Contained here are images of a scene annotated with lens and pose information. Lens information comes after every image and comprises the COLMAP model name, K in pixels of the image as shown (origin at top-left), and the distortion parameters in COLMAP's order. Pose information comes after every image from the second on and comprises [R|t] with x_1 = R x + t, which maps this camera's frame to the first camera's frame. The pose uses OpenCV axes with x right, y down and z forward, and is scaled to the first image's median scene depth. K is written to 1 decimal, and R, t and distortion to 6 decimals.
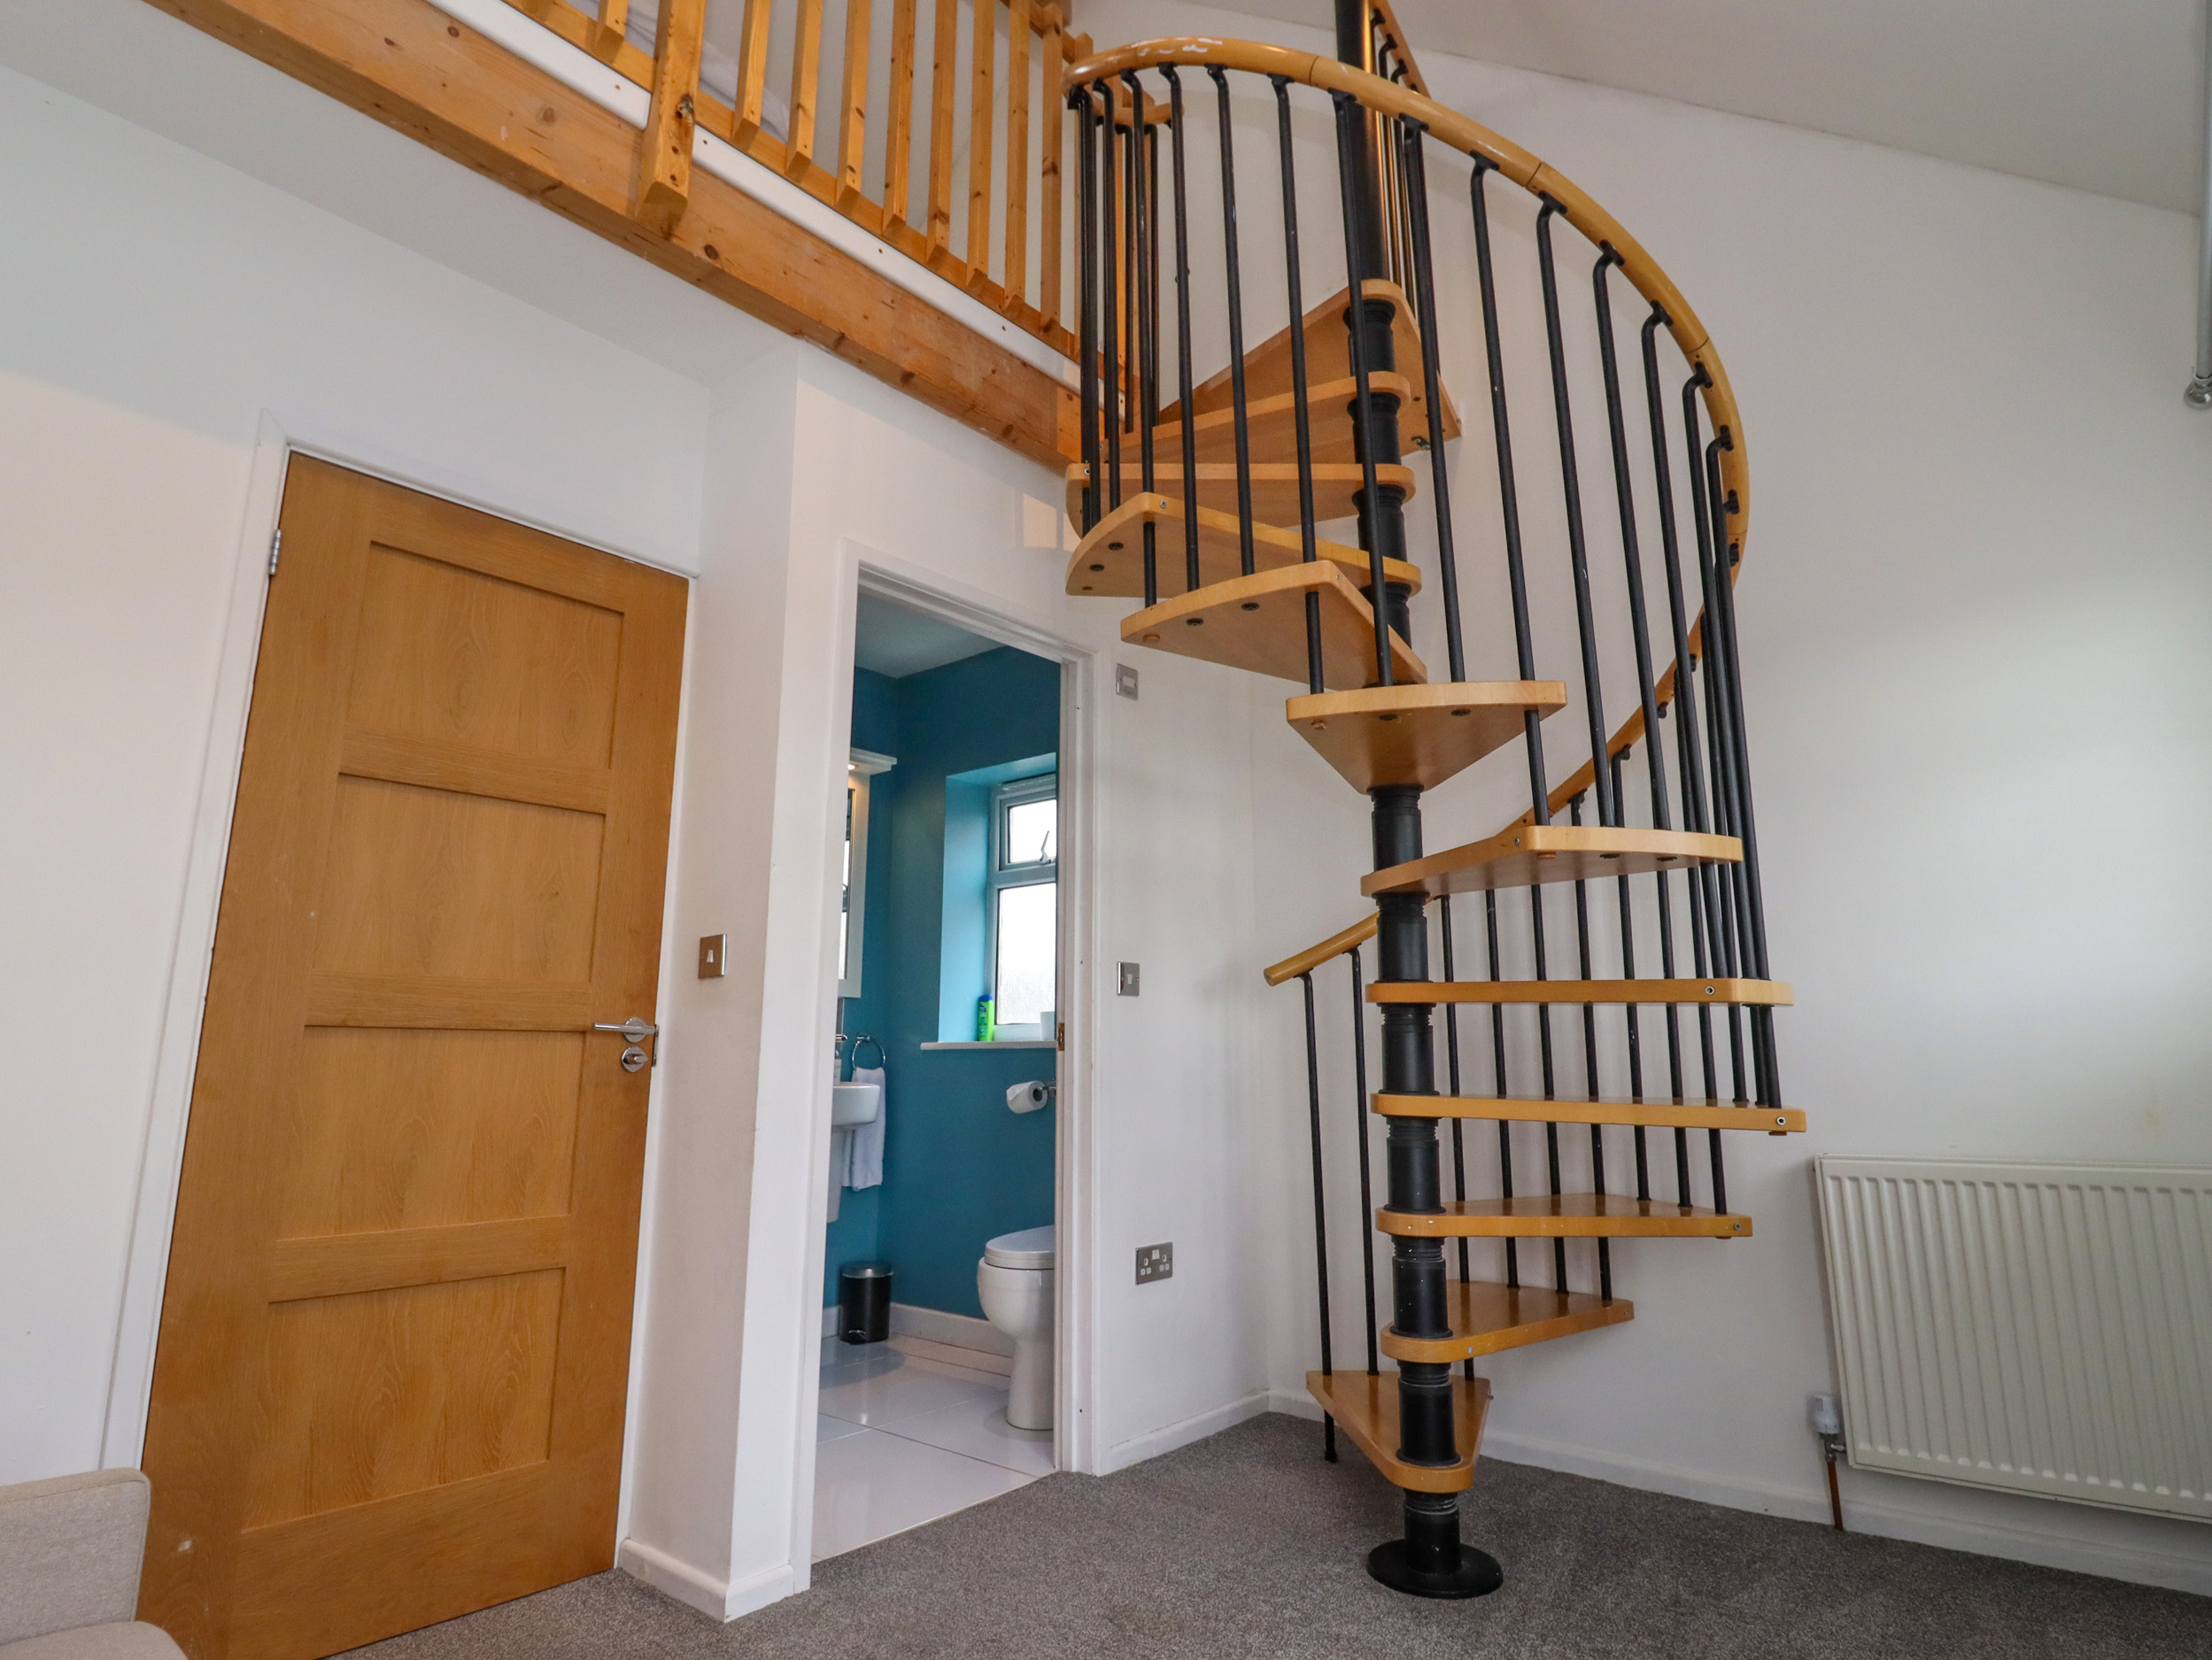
lens RADIAL K [[1171.4, 0, 1142.4], [0, 1171.4, 817.0], [0, 0, 1]] dist [-0.022929, -0.000906]
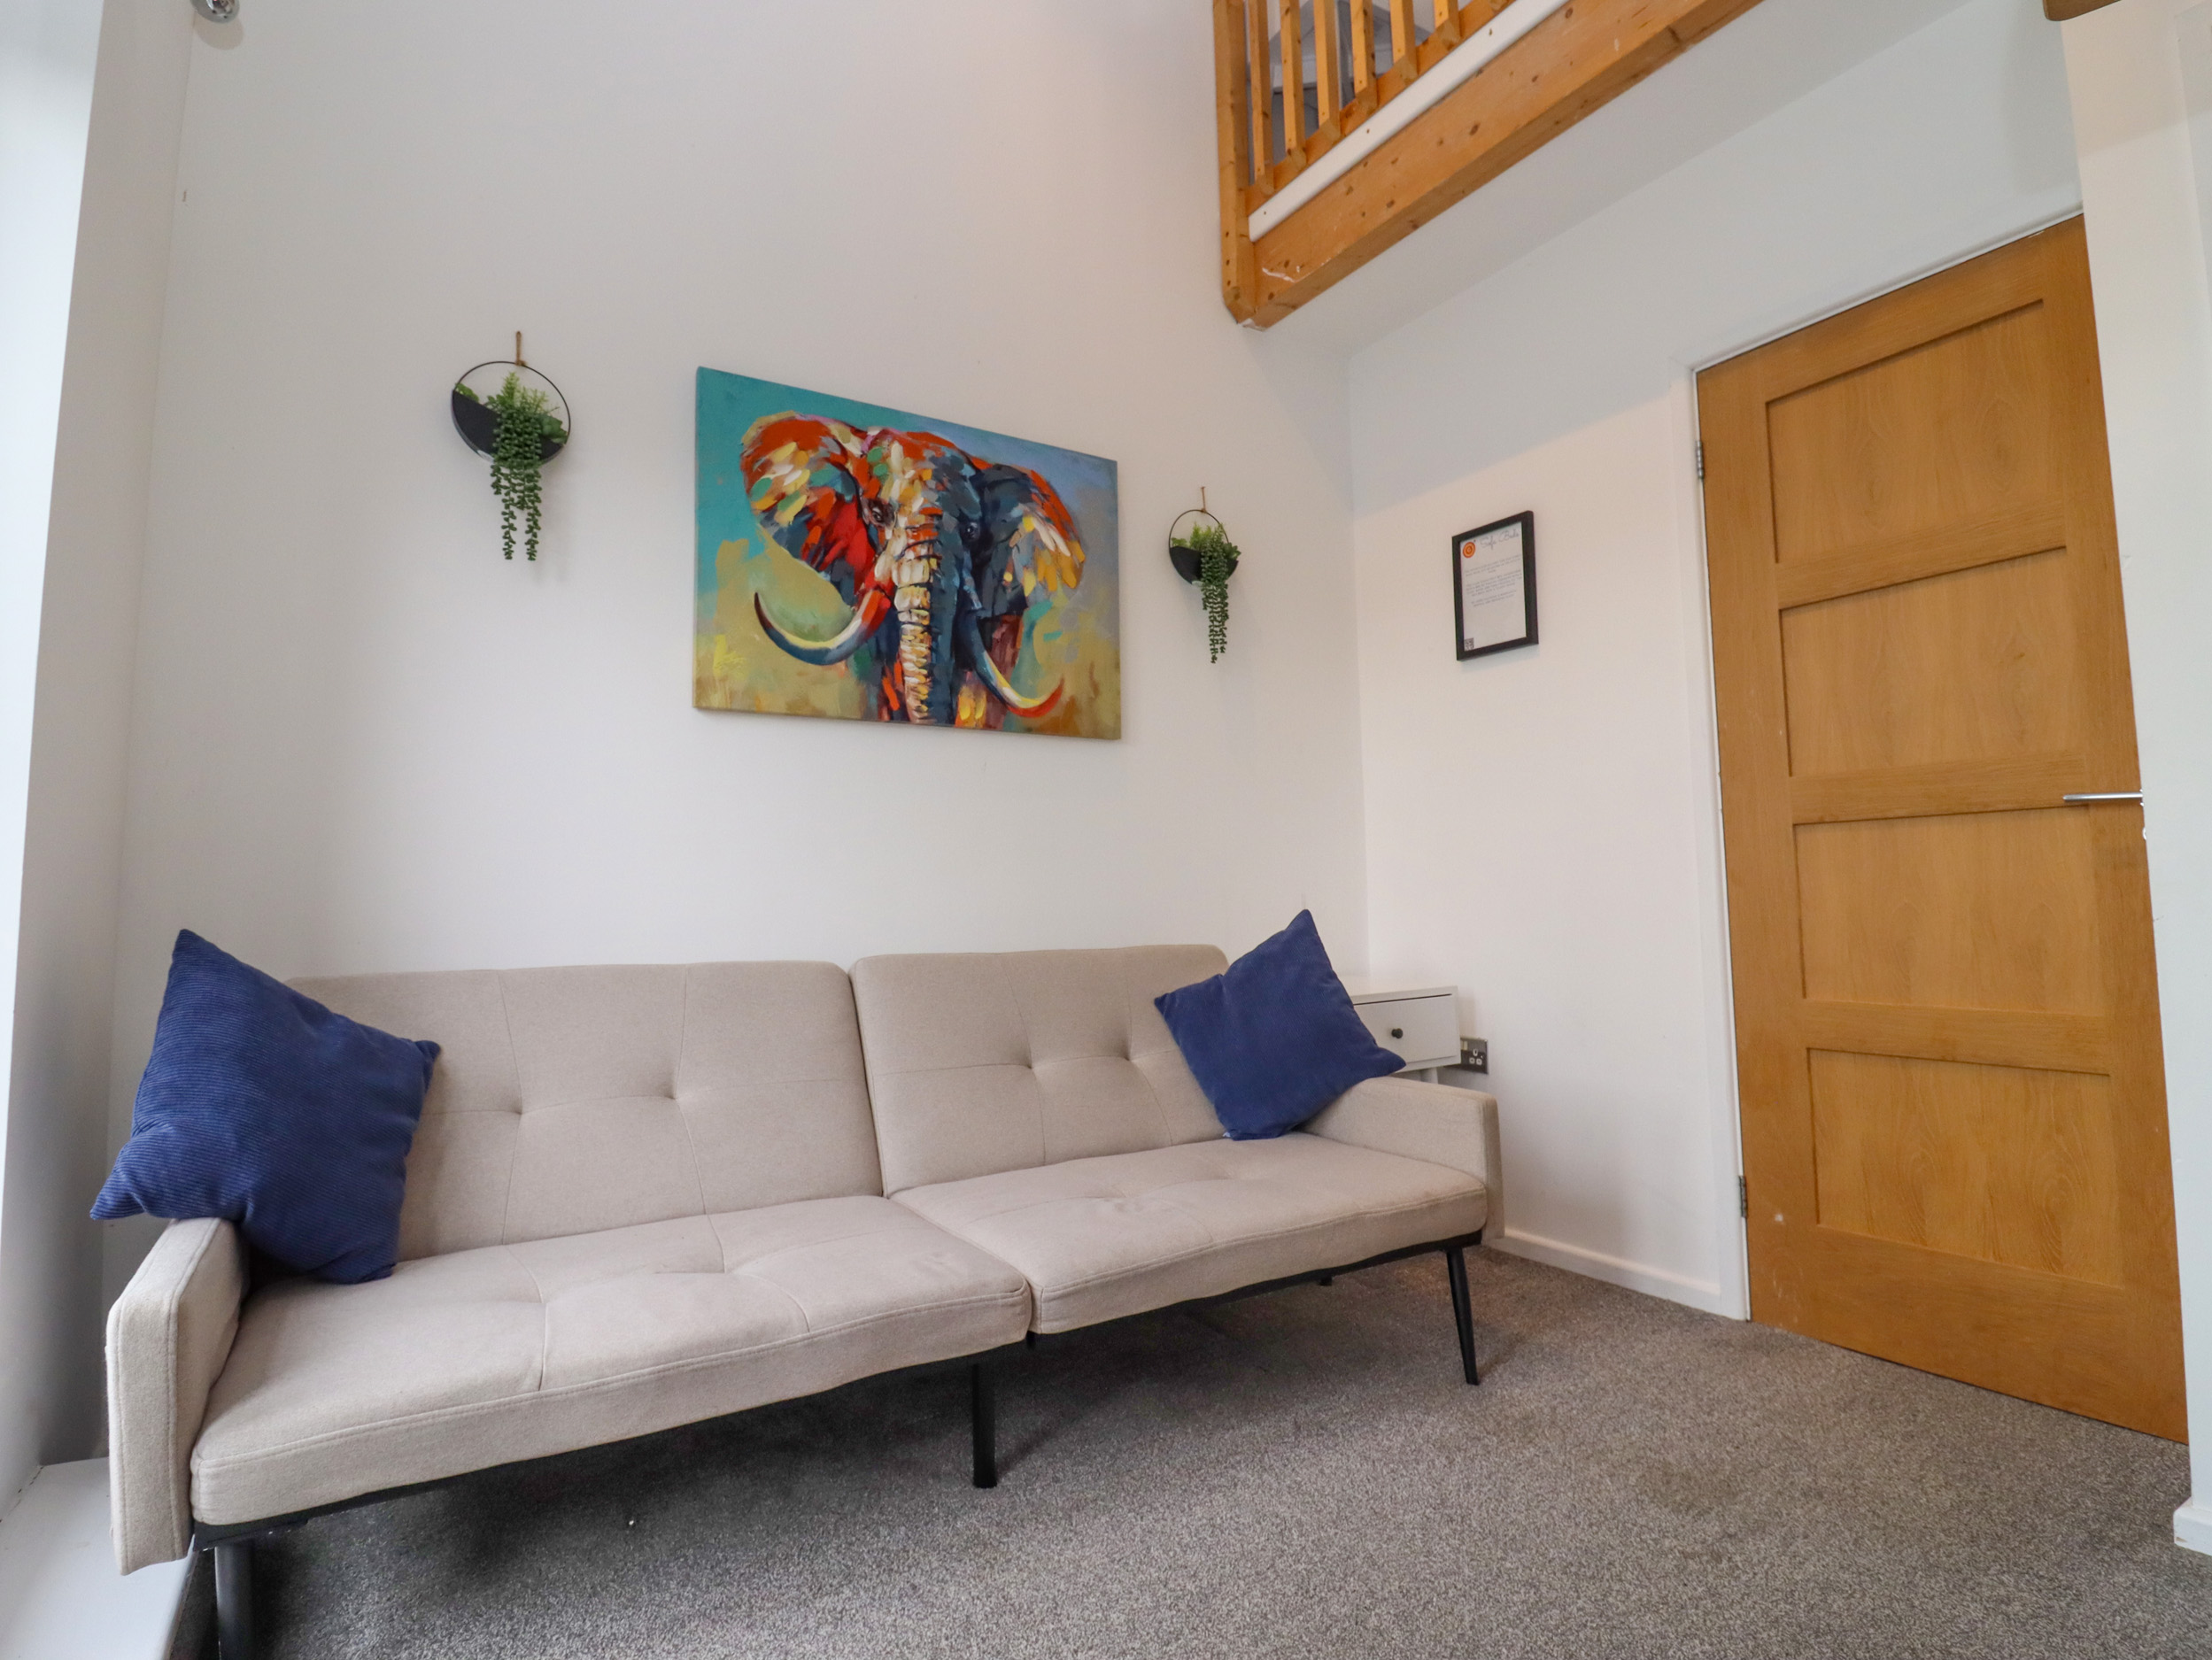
lens RADIAL K [[1171.4, 0, 1142.4], [0, 1171.4, 817.0], [0, 0, 1]] dist [-0.022929, -0.000906]
pose [[-0.280215, -0.069726, -0.957401, 0.555675], [0.211861, 0.968273, -0.132526, 0.173147], [0.936266, -0.239972, -0.256553, 0.624154]]
